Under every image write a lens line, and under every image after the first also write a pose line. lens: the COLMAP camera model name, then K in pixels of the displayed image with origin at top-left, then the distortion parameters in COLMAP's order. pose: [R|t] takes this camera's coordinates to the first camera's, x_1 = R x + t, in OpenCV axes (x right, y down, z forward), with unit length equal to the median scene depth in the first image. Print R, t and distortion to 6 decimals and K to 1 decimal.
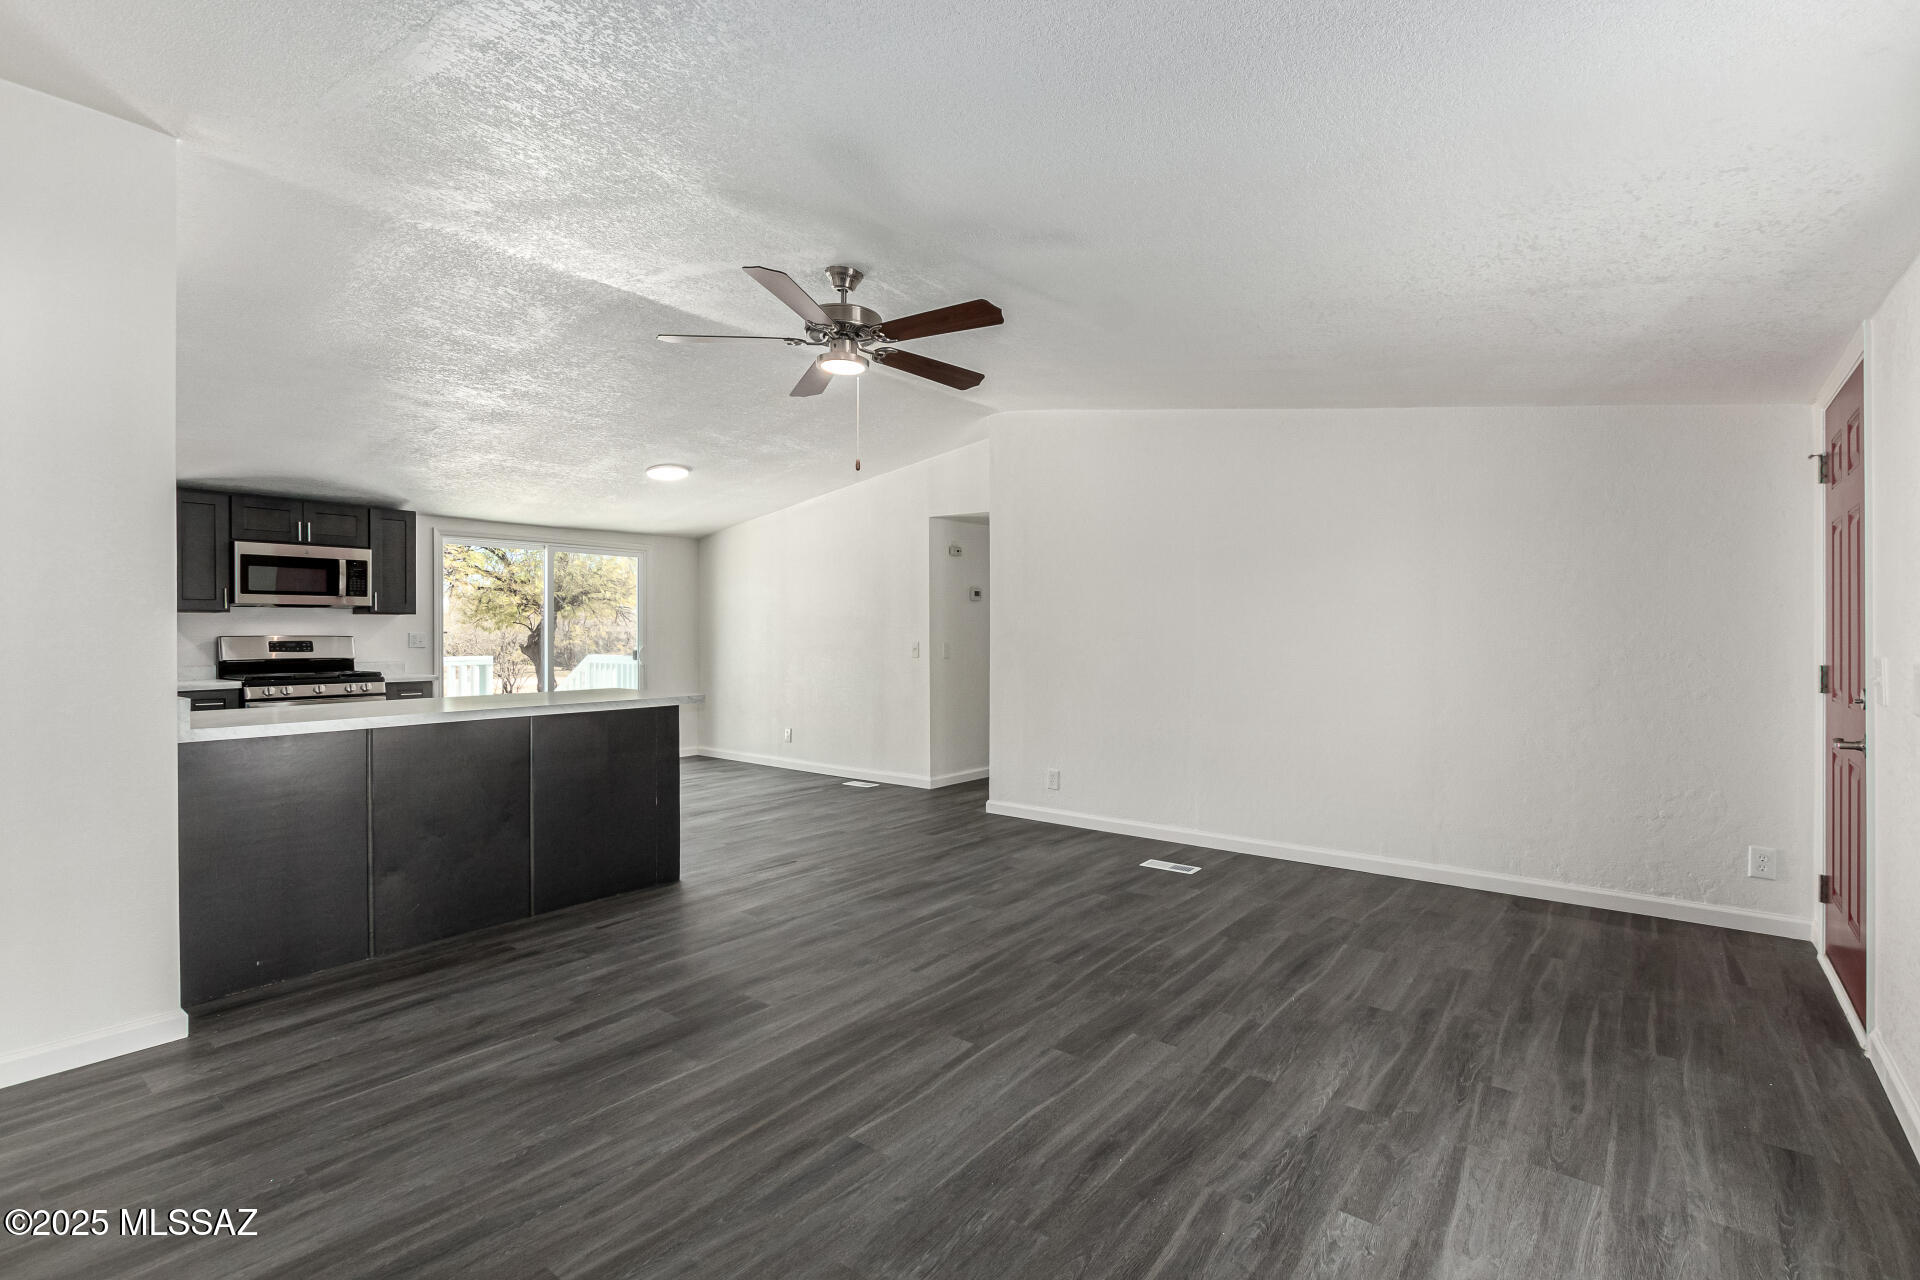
lens RADIAL K [[878.4, 0, 972.5], [0, 878.4, 616.1], [0, 0, 1]] dist [0.004924, -0.003714]
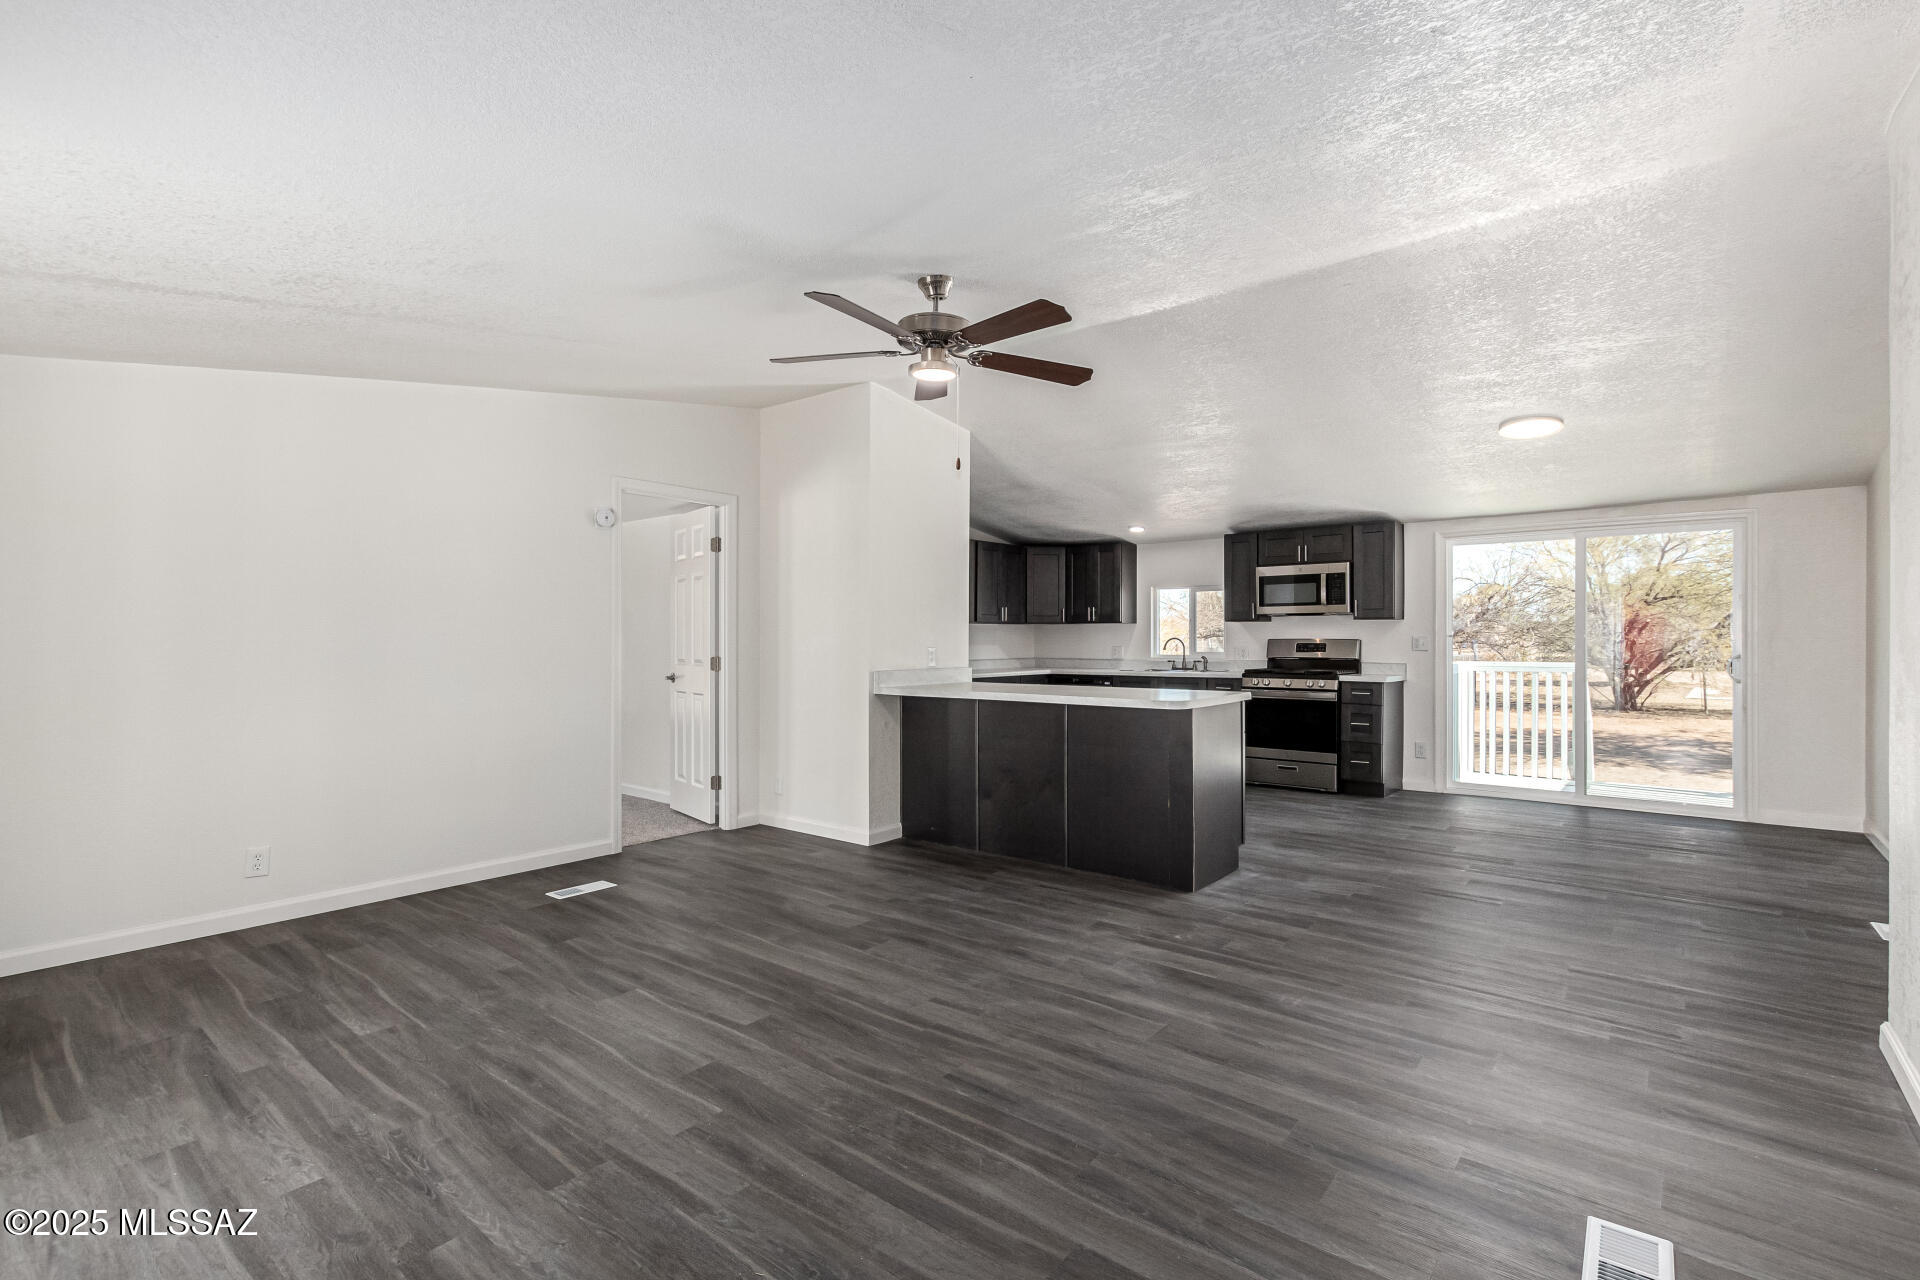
lens RADIAL K [[878.4, 0, 984.0], [0, 878.4, 631.6], [0, 0, 1]] dist [0.004924, -0.003714]
pose [[-0.007907, -0.005260, -0.999955, 0.864490], [0.018954, 0.999806, -0.005409, 0.019200], [0.999789, -0.018996, -0.007806, 1.063216]]
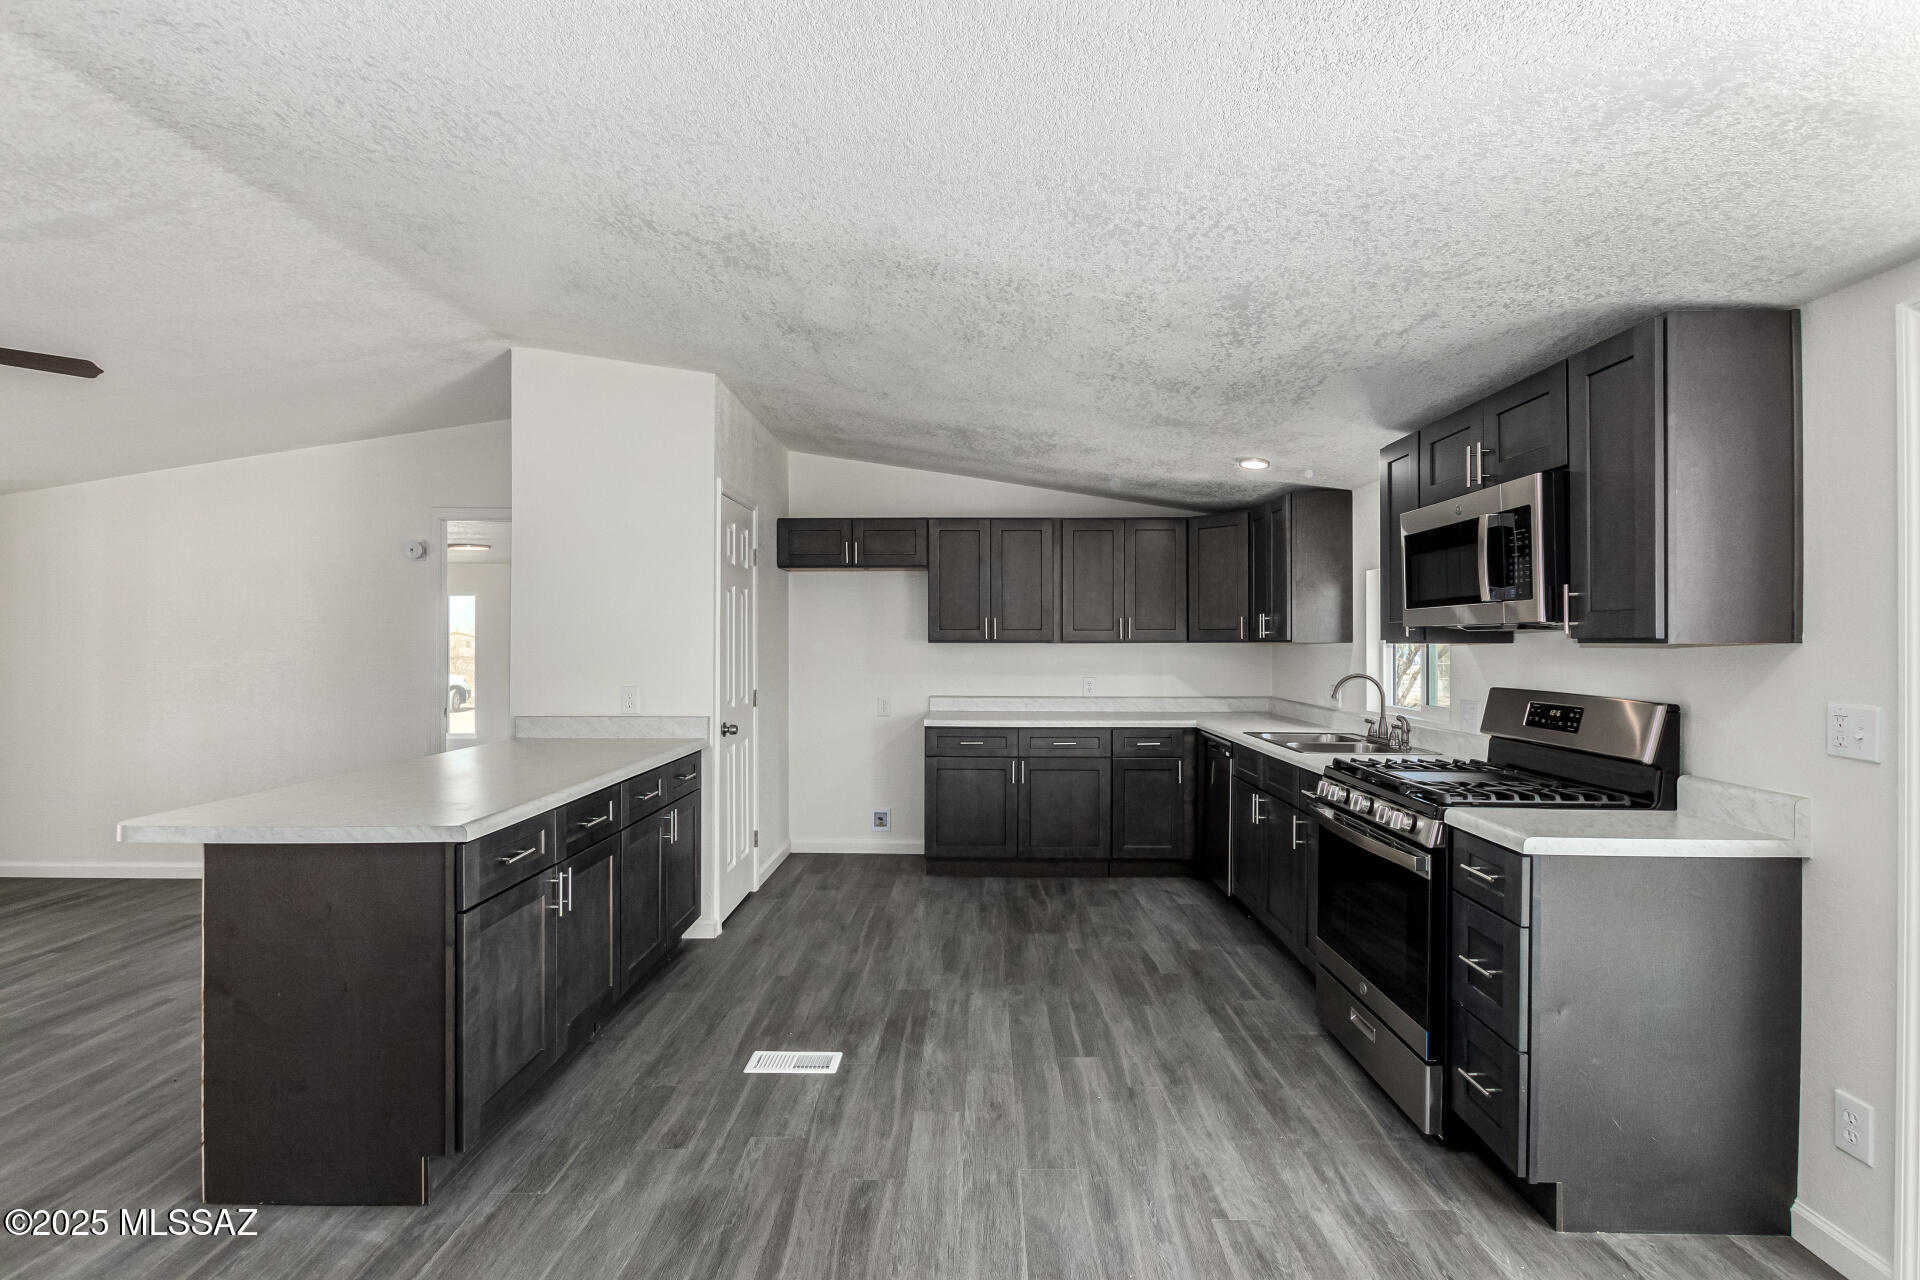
lens RADIAL K [[878.4, 0, 976.6], [0, 878.4, 633.7], [0, 0, 1]] dist [0.004924, -0.003714]
pose [[-0.796821, -0.002319, -0.604211, -0.520461], [0.012535, 0.999714, -0.020369, -0.004957], [0.604085, -0.023804, -0.796564, 2.257613]]
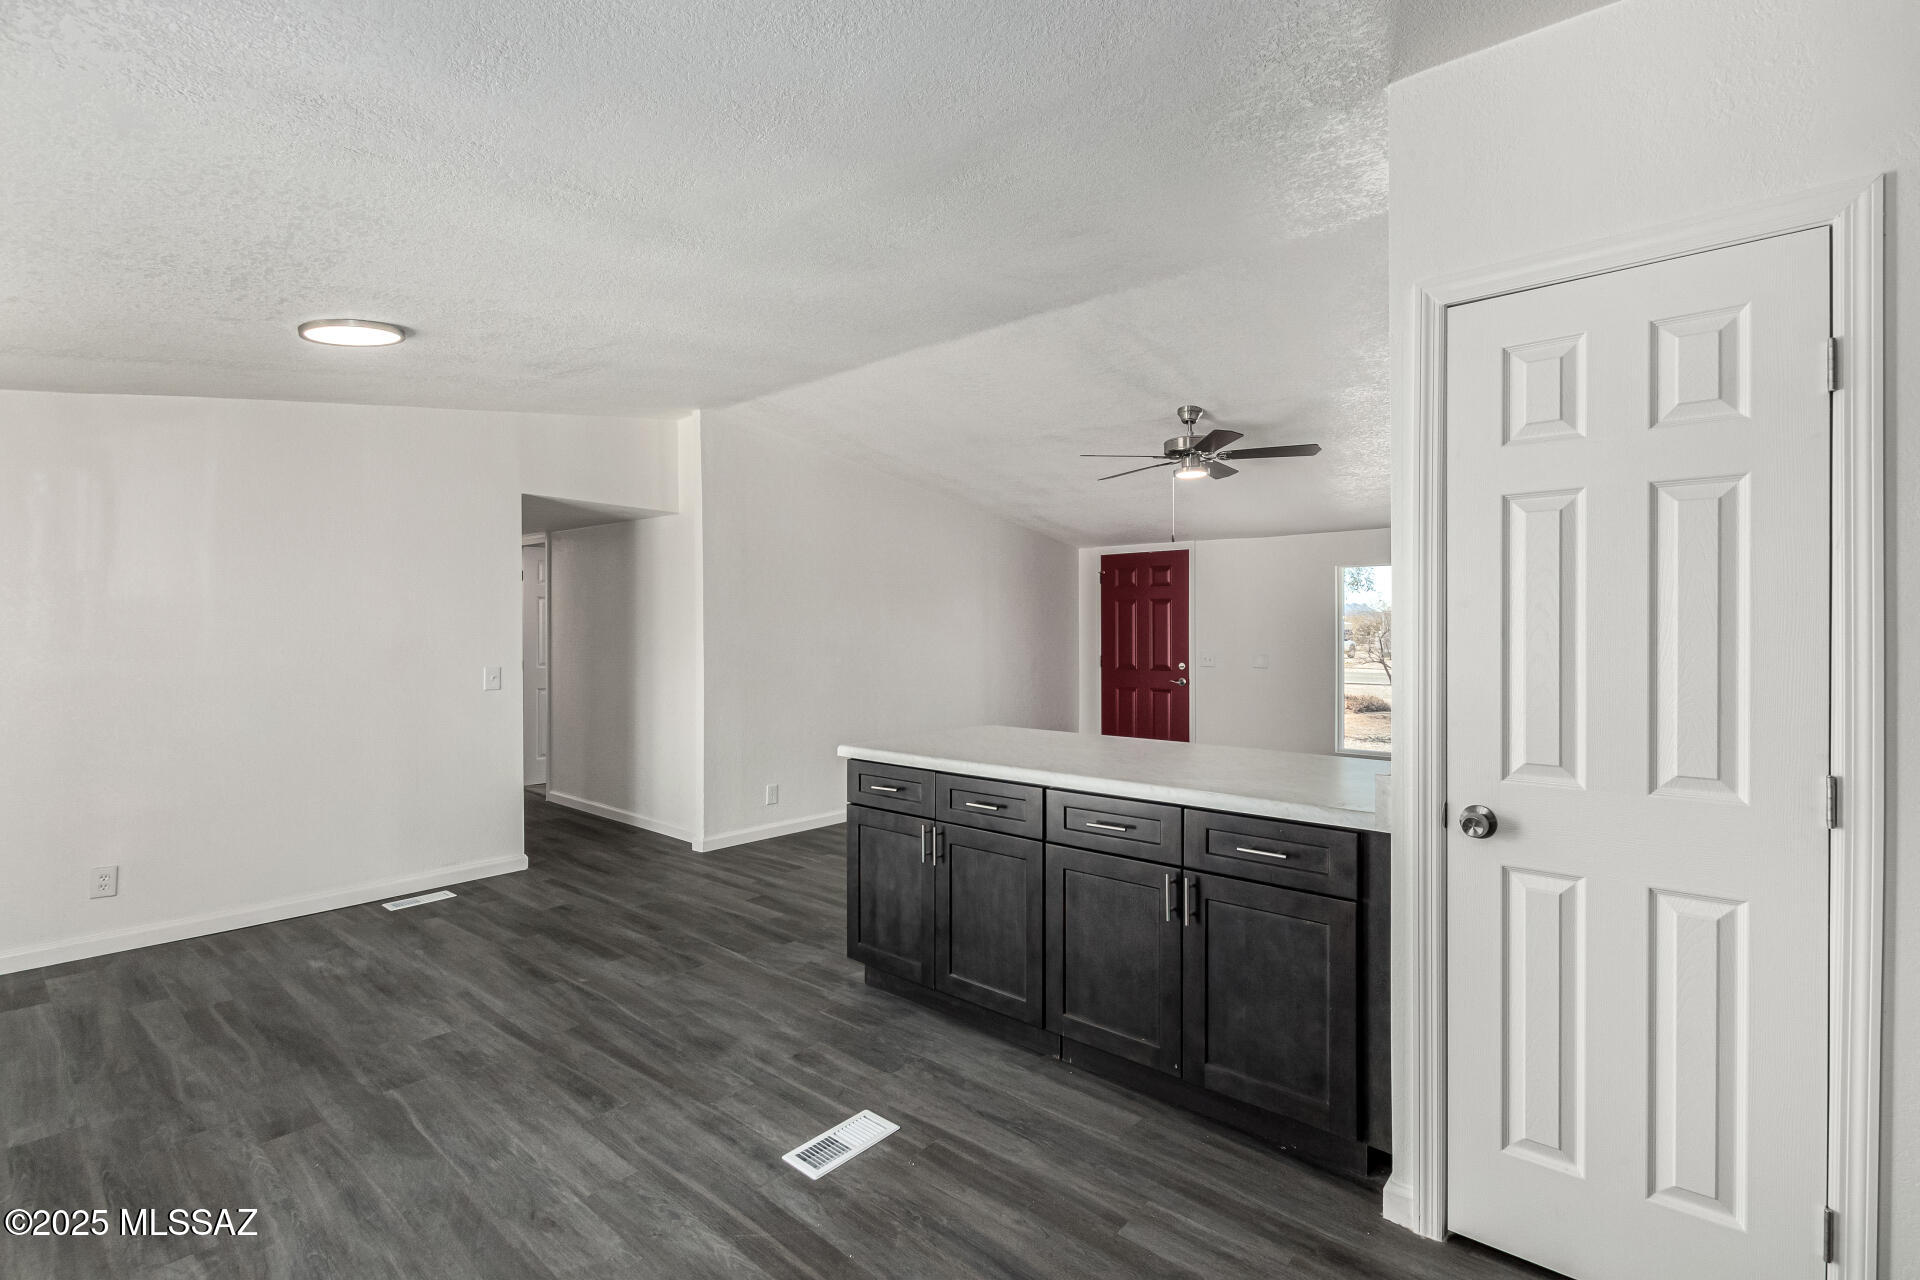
lens RADIAL K [[878.4, 0, 985.1], [0, 878.4, 656.9], [0, 0, 1]] dist [0.004924, -0.003714]
pose [[0.049666, -0.031506, 0.998269, -1.624880], [-0.013566, 0.999389, 0.032216, -0.019664], [-0.998674, -0.015143, 0.049208, 1.276384]]
